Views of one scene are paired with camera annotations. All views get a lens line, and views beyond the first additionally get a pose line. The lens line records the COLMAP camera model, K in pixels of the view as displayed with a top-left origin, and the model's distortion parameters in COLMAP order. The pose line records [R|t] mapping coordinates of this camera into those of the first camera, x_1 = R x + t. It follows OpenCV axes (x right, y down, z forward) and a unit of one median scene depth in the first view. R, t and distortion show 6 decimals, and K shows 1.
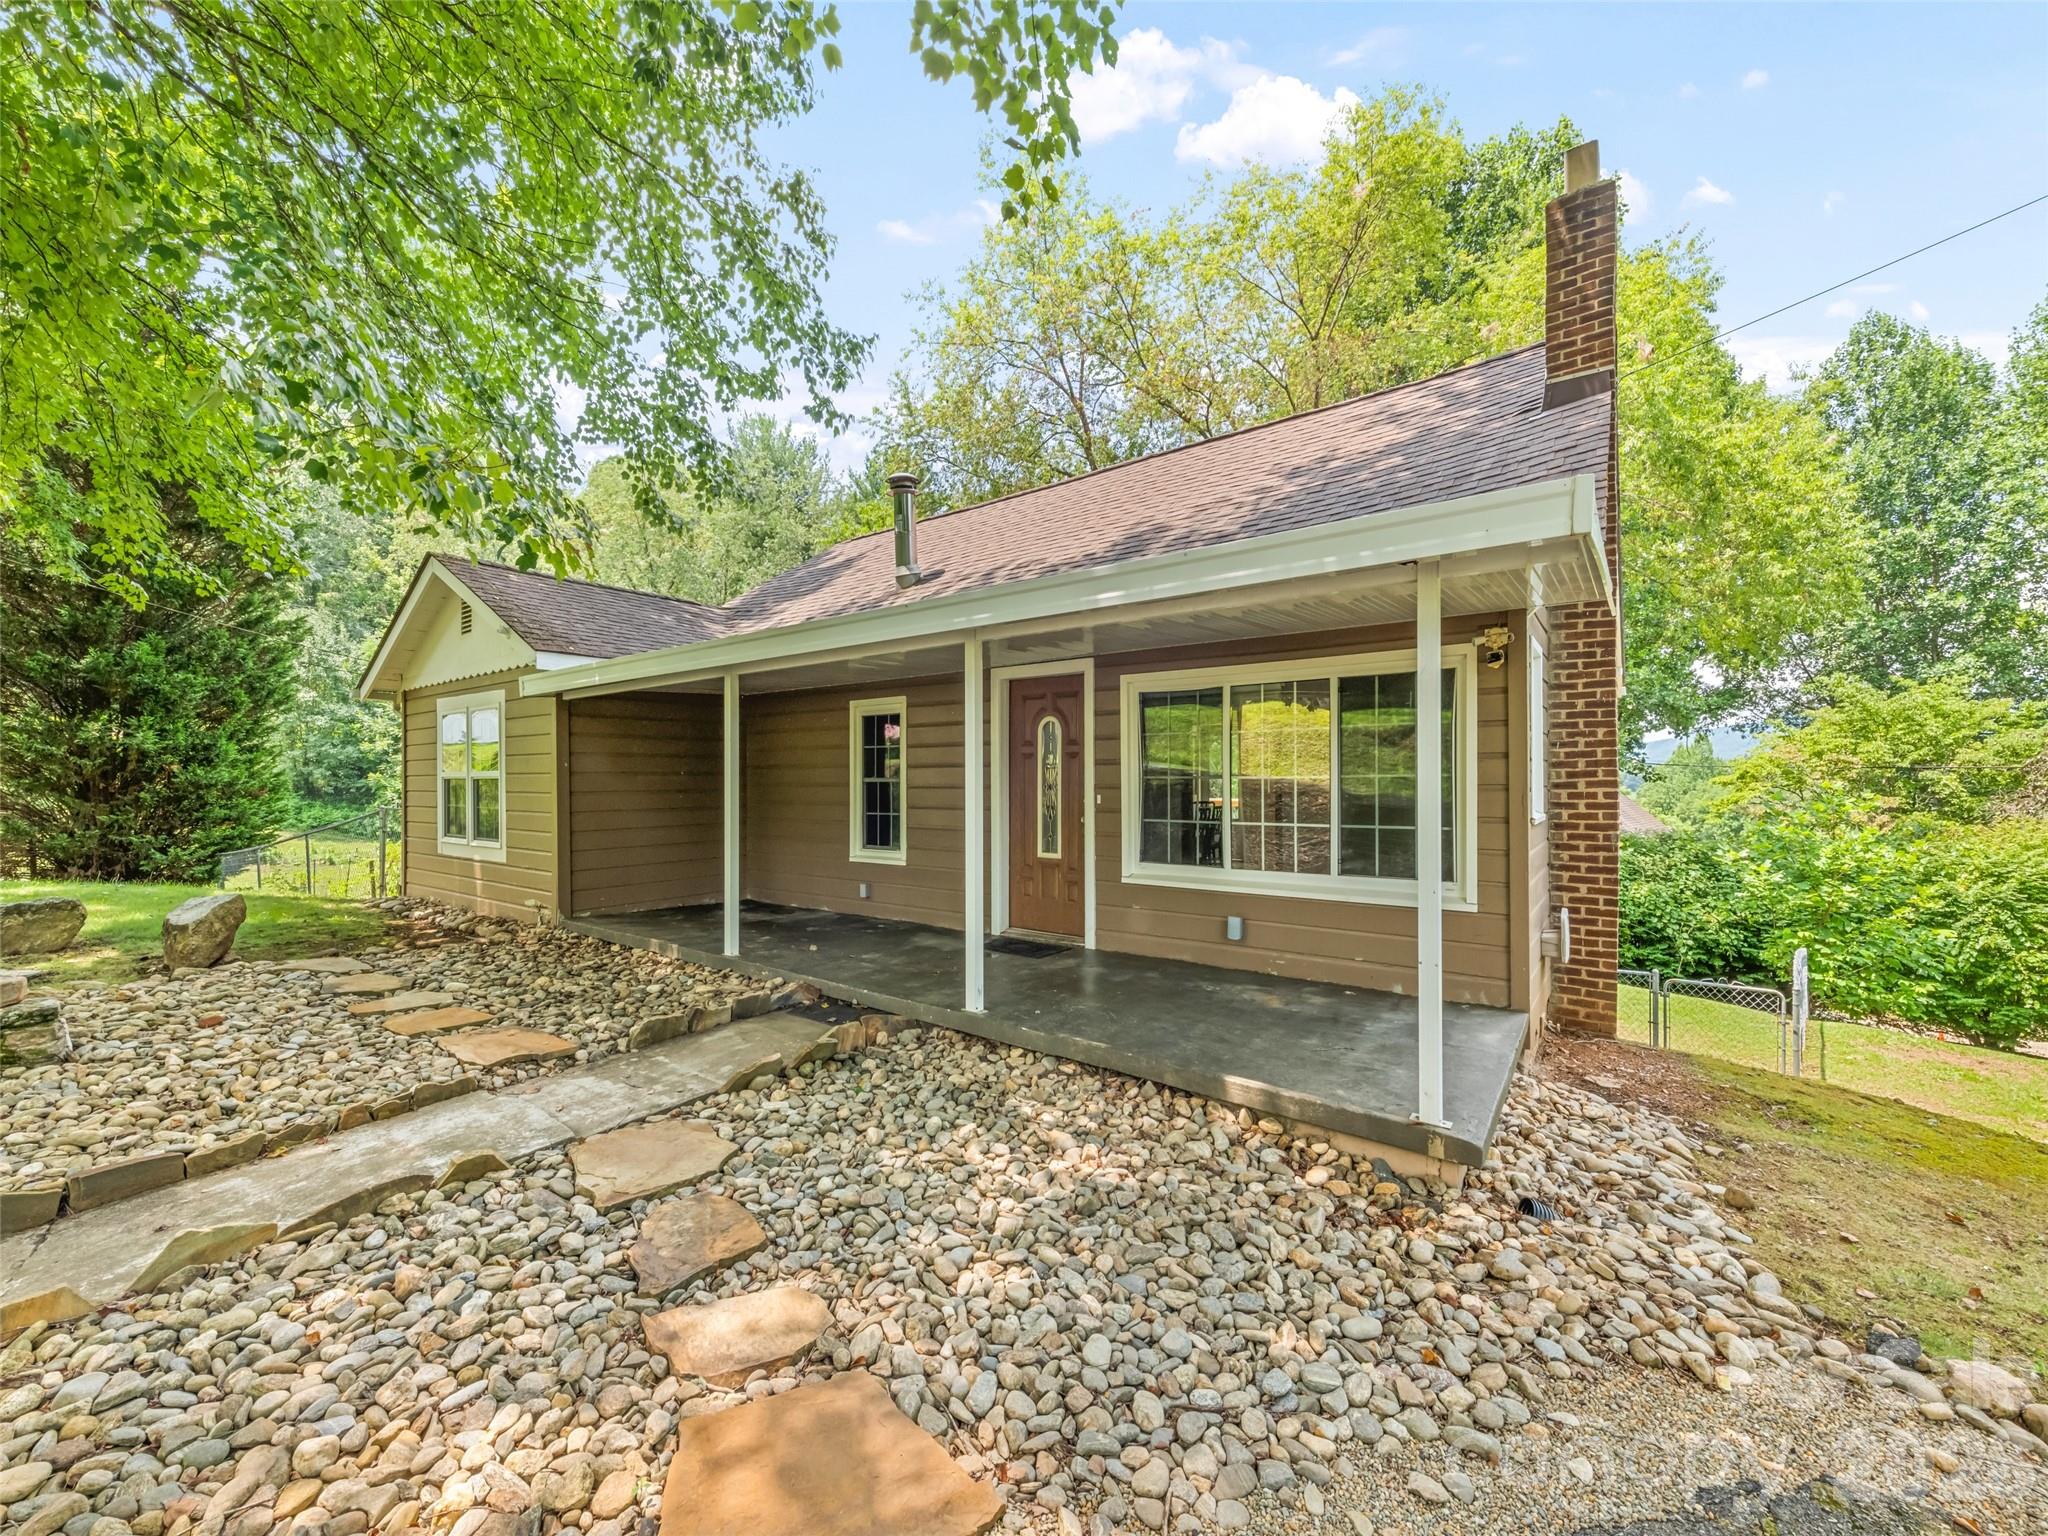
lens RADIAL K [[818.5, 0, 1018.8], [0, 818.5, 779.4], [0, 0, 1]] dist [-0.000085, -0.000073]
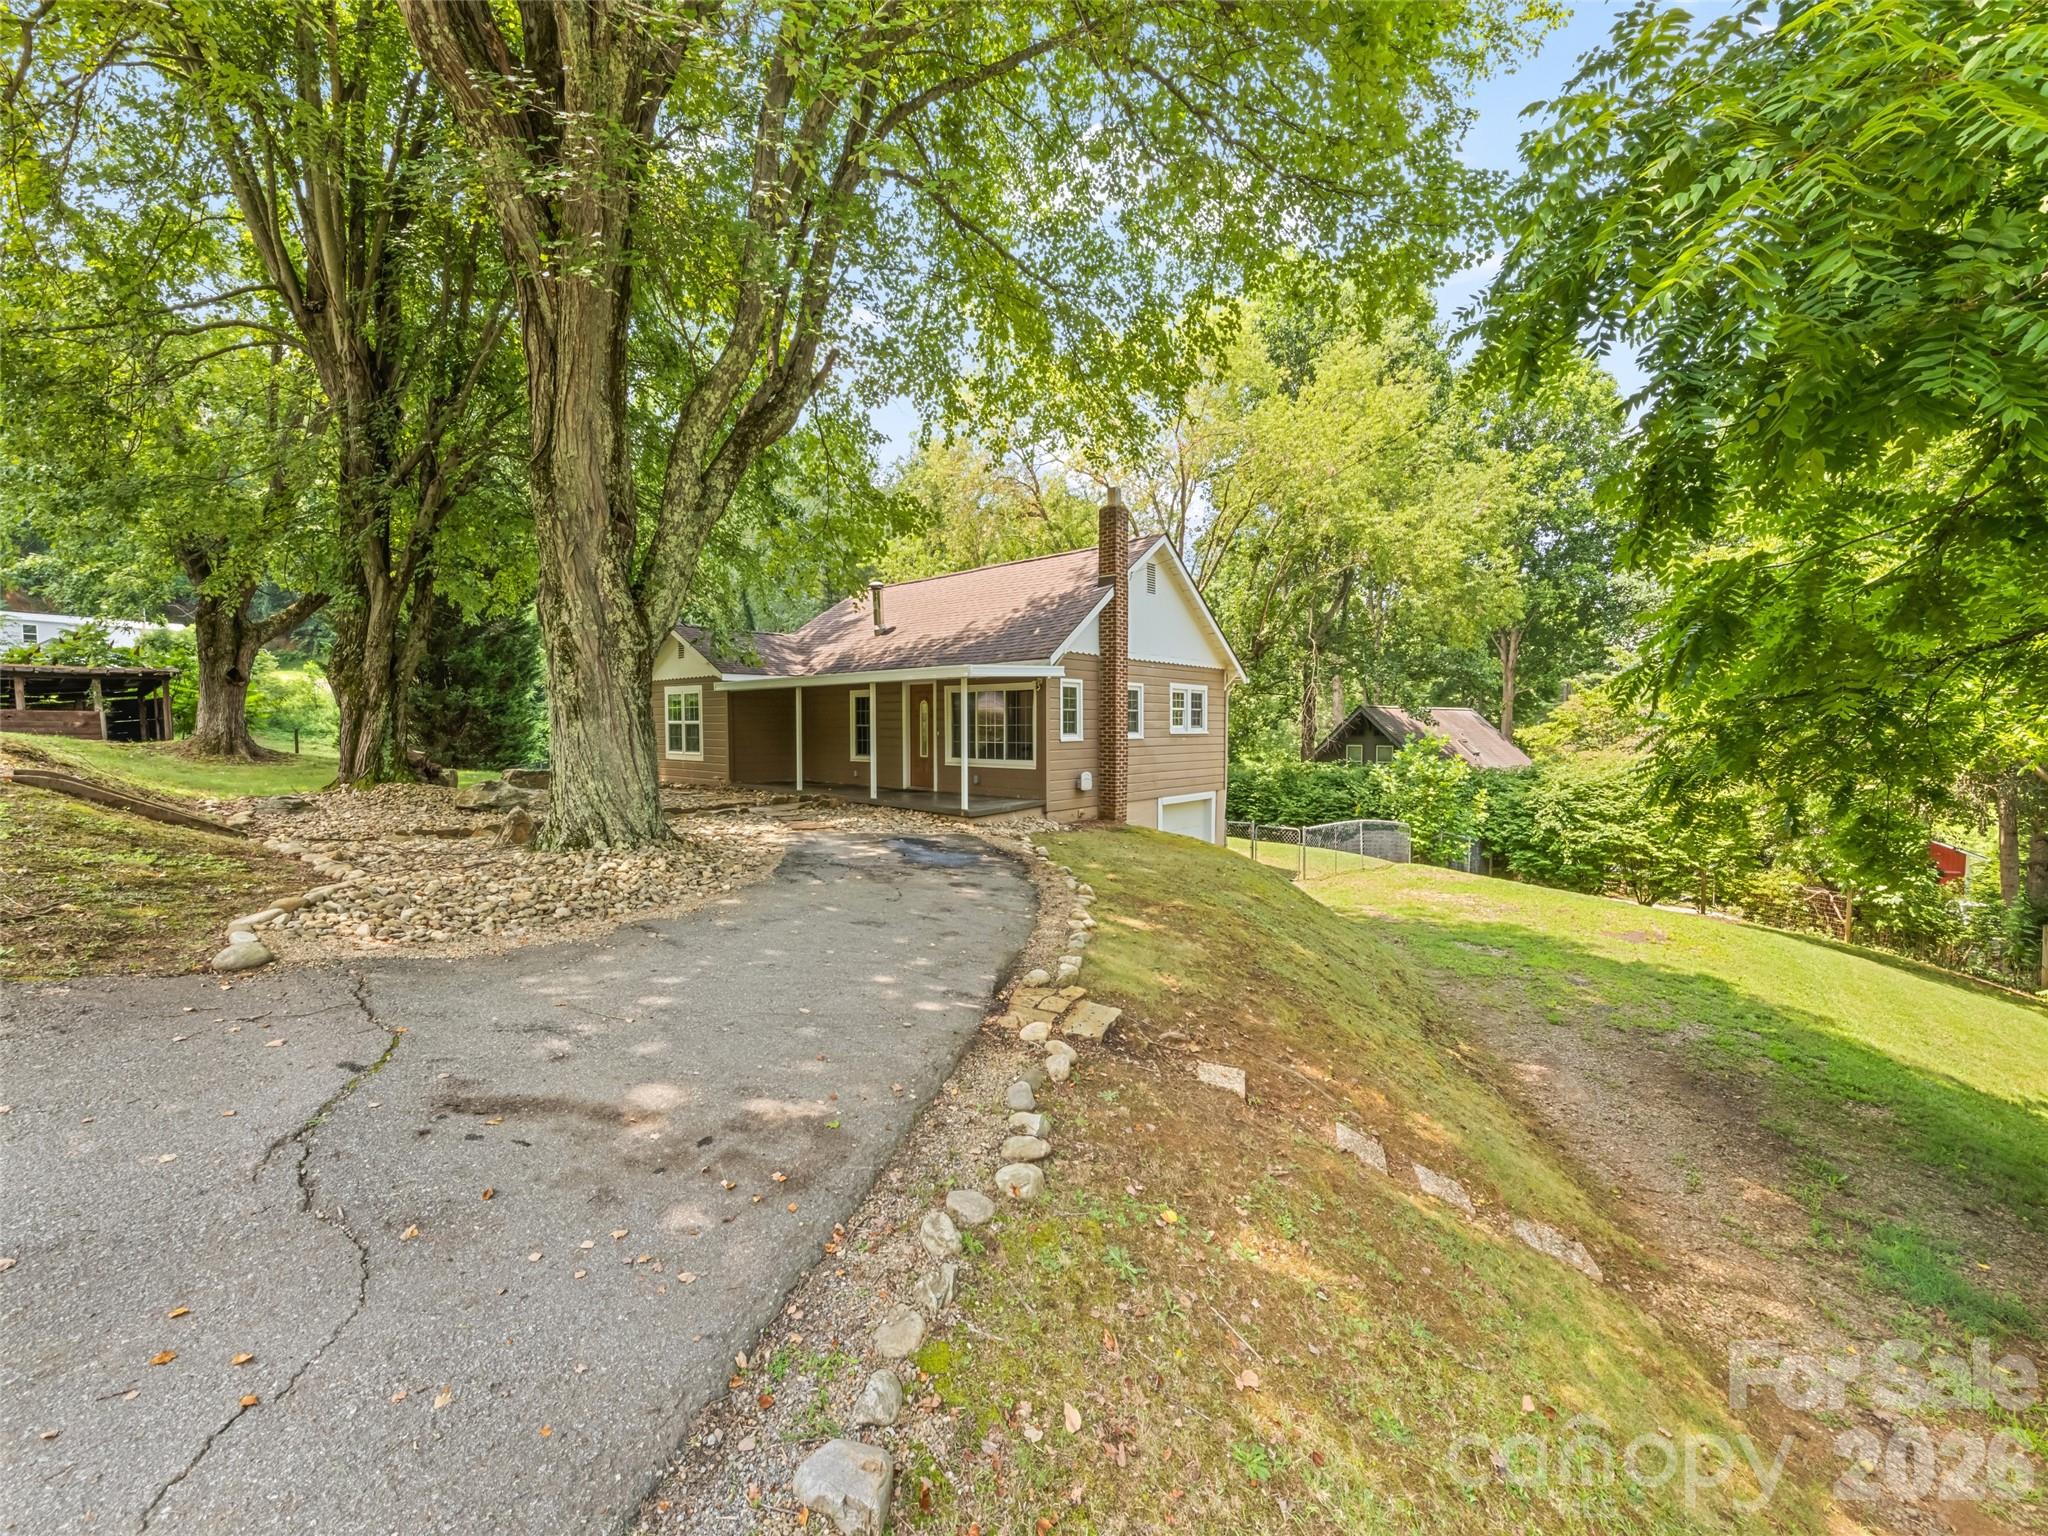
lens RADIAL K [[829.3, 0, 1028.9], [0, 829.3, 722.4], [0, 0, 1]] dist [0.001854, 0.000063]
pose [[0.997792, 0.002712, -0.066365, 0.424504], [-0.002590, 0.999995, 0.001915, -0.011899], [0.066370, -0.001739, 0.997794, -1.215748]]
